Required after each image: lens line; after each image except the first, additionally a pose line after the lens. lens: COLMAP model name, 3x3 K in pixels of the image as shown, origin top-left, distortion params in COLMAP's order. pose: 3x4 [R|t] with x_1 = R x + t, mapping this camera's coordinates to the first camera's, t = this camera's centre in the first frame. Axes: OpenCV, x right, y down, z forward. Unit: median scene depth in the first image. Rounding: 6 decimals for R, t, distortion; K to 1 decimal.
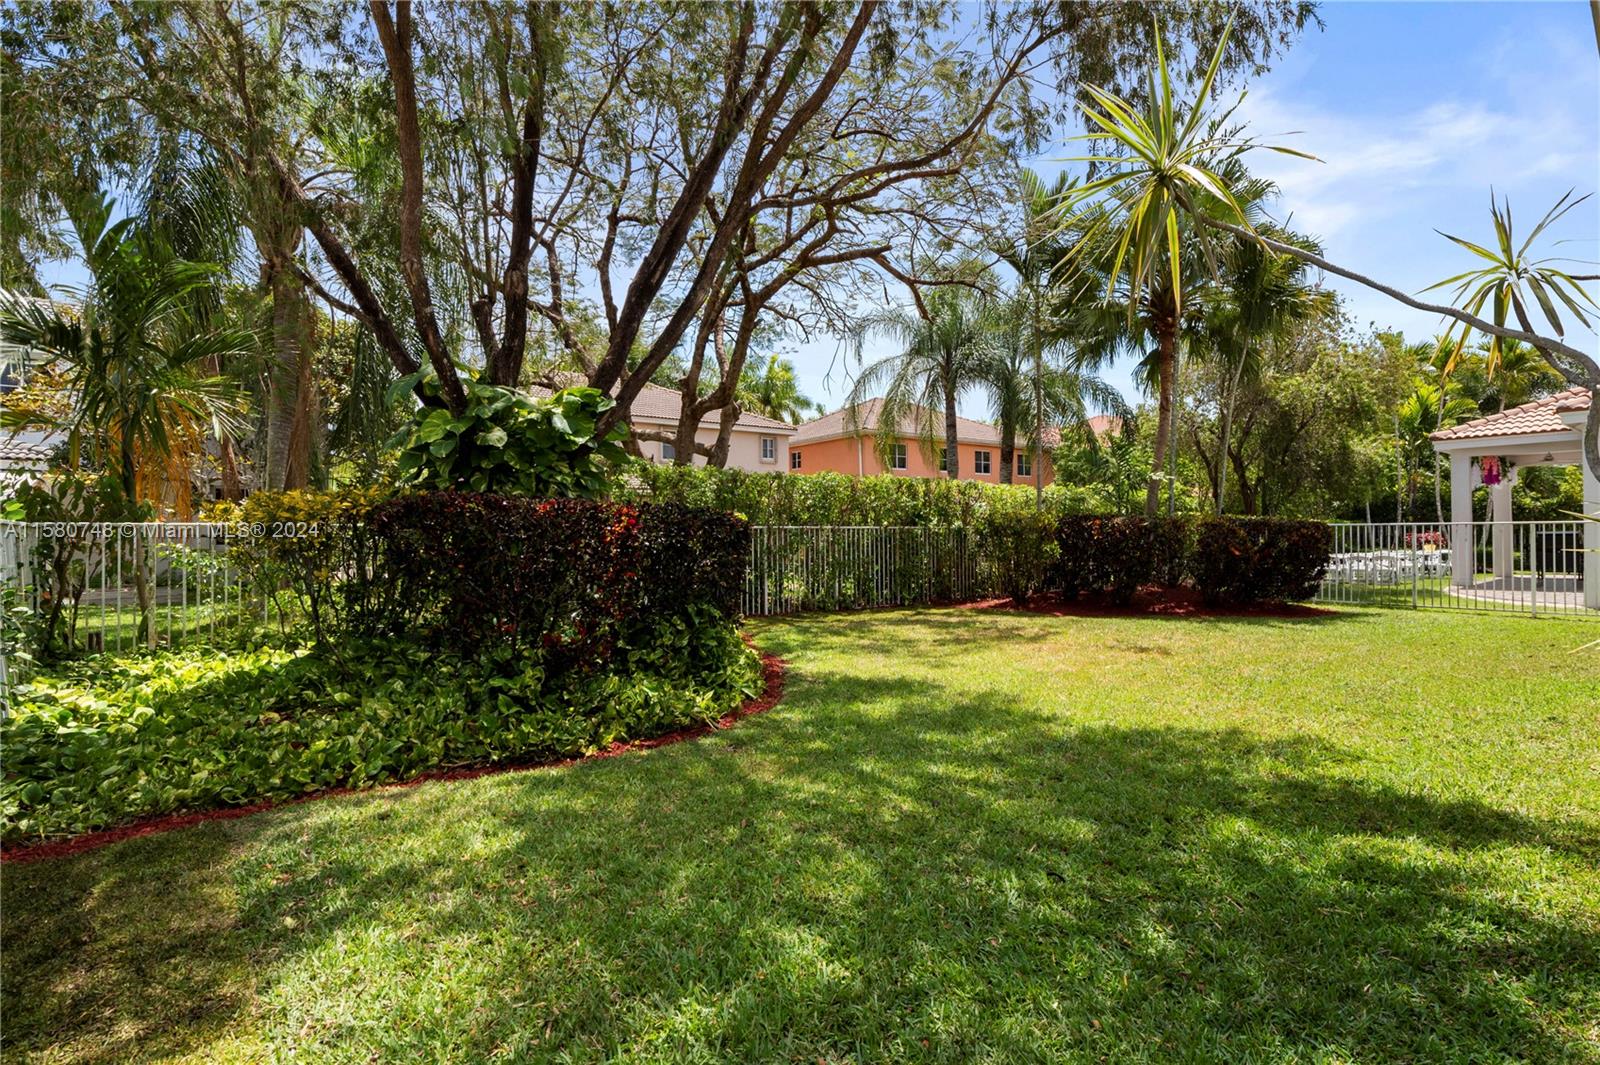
lens RADIAL K [[762.0, 0, 800.8], [0, 762.0, 548.1], [0, 0, 1]] dist [0.021850, -0.008481]
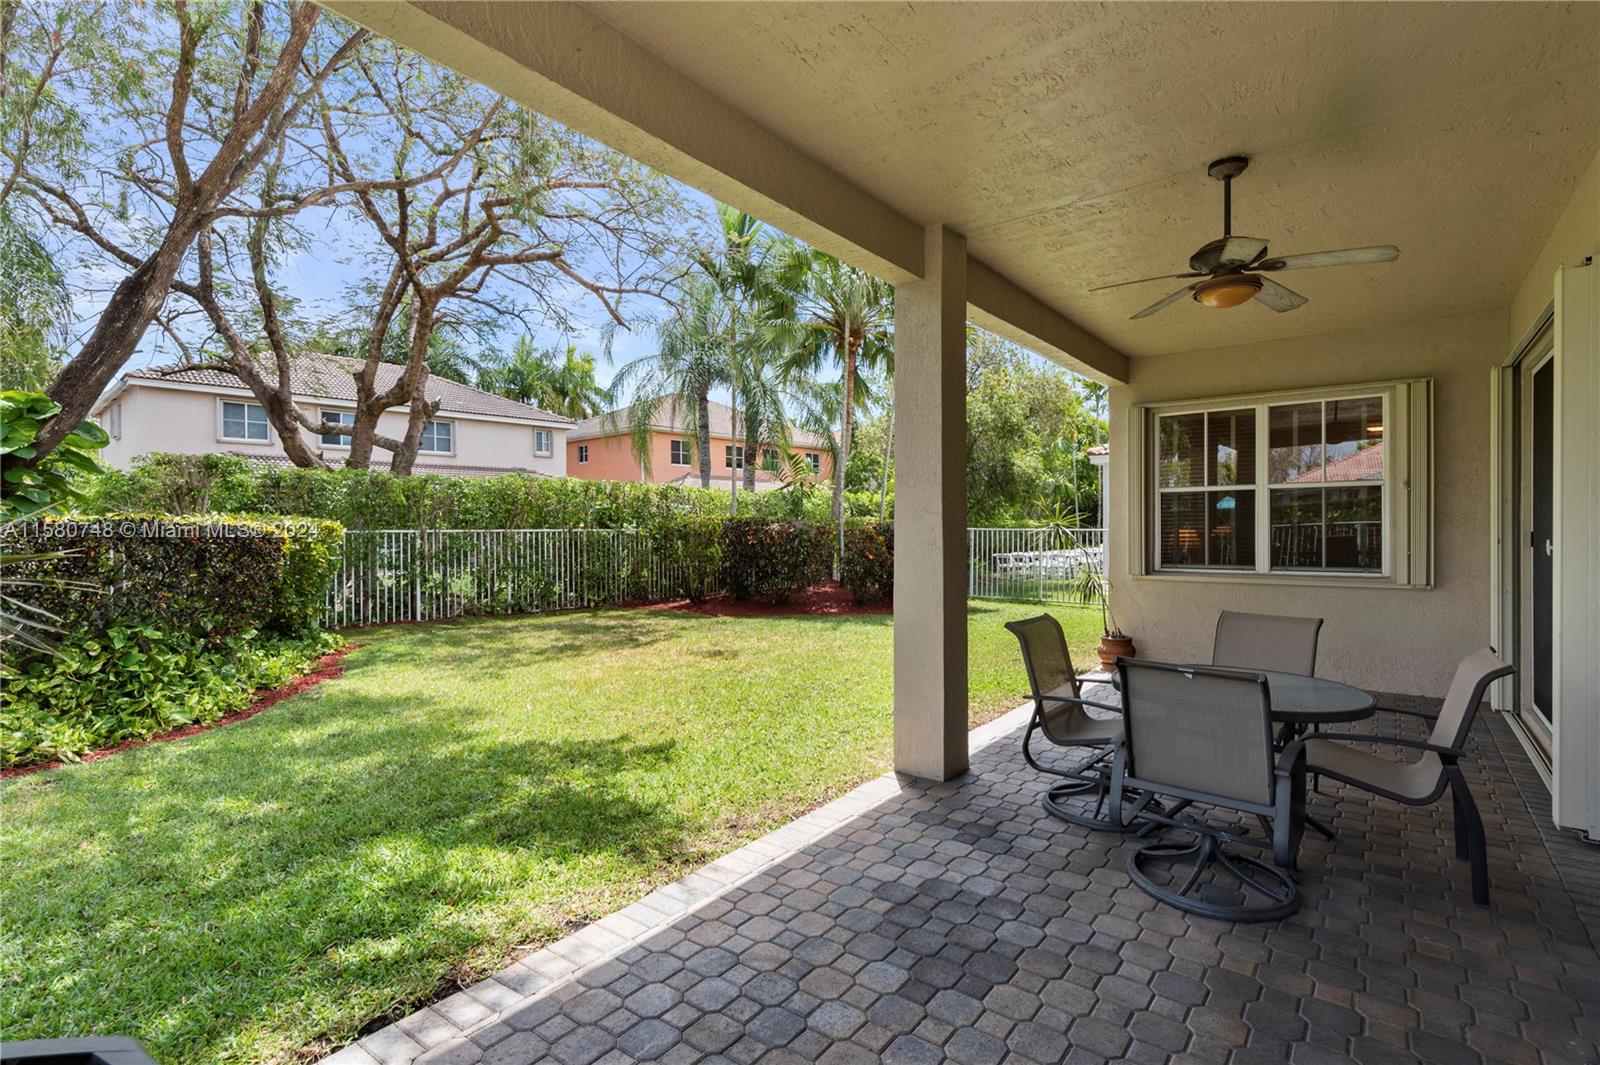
lens RADIAL K [[762.0, 0, 812.0], [0, 762.0, 526.1], [0, 0, 1]] dist [0.021850, -0.008481]
pose [[0.984331, 0.006812, 0.176197, 0.241166], [-0.004298, 0.999884, -0.014645, -0.018739], [-0.176276, 0.013659, 0.984246, -0.041811]]
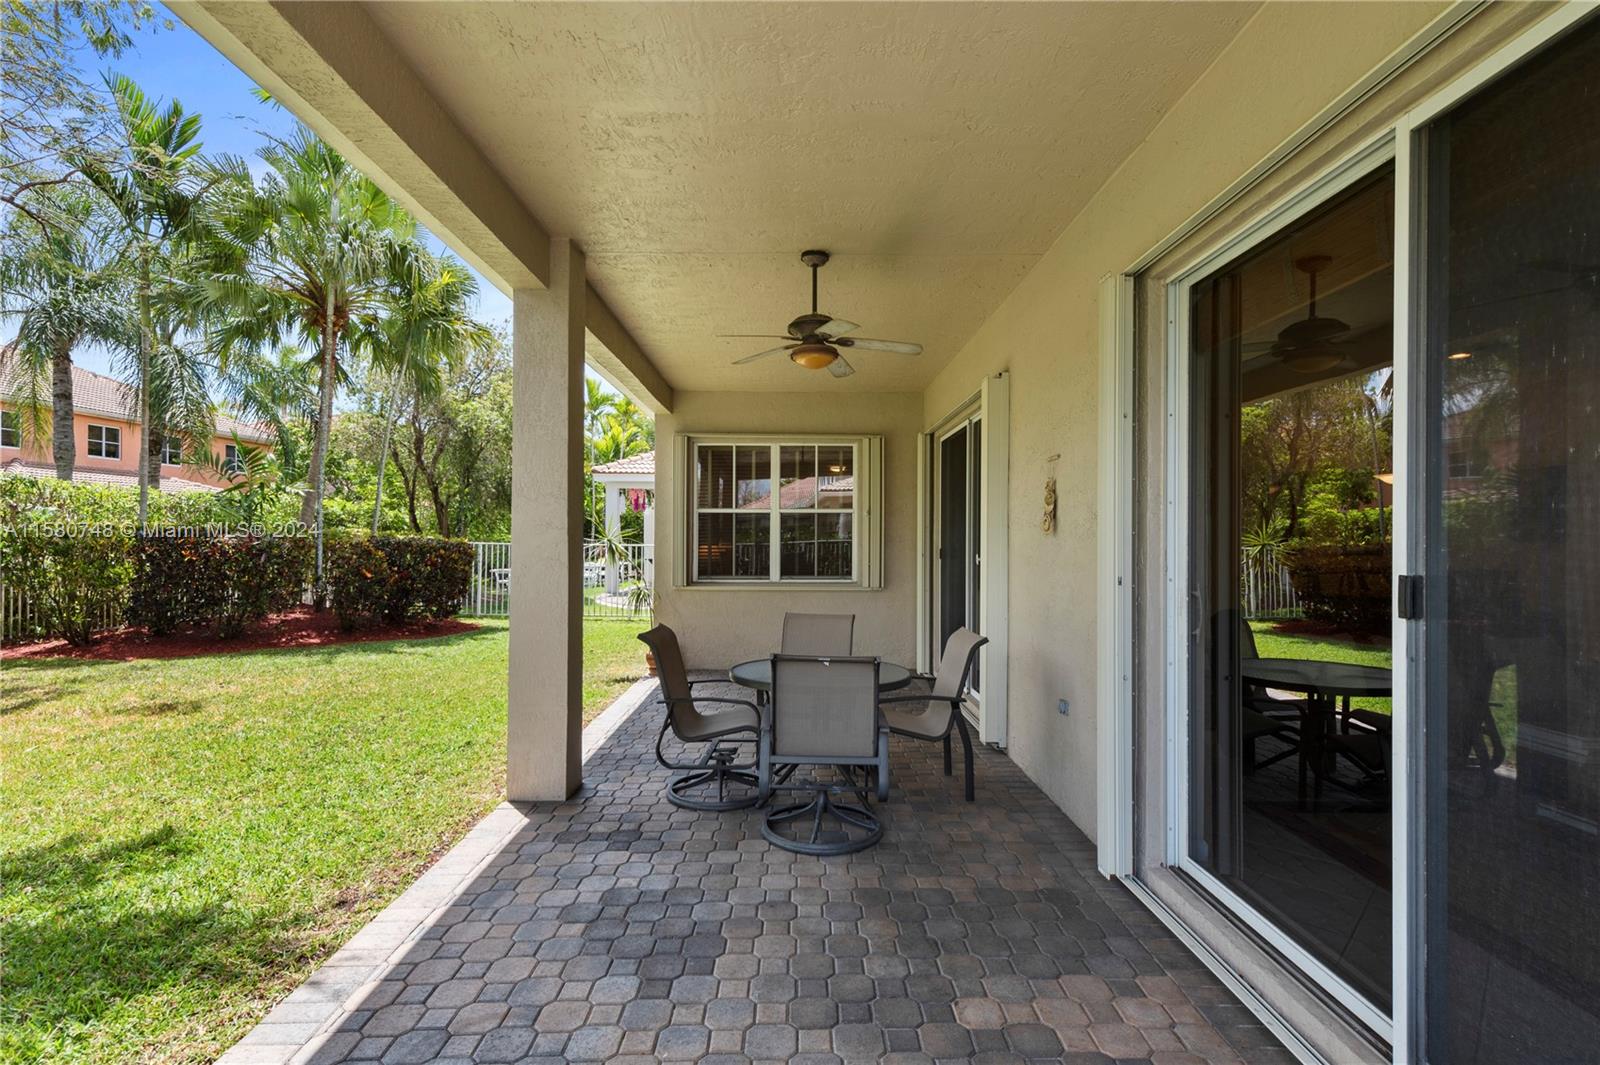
lens RADIAL K [[762.0, 0, 811.6], [0, 762.0, 531.2], [0, 0, 1]] dist [0.021850, -0.008481]
pose [[0.660412, 0.024633, 0.750500, 0.178782], [-0.003646, 0.999555, -0.029599, -0.018933], [-0.750895, 0.016811, 0.660208, -0.022003]]
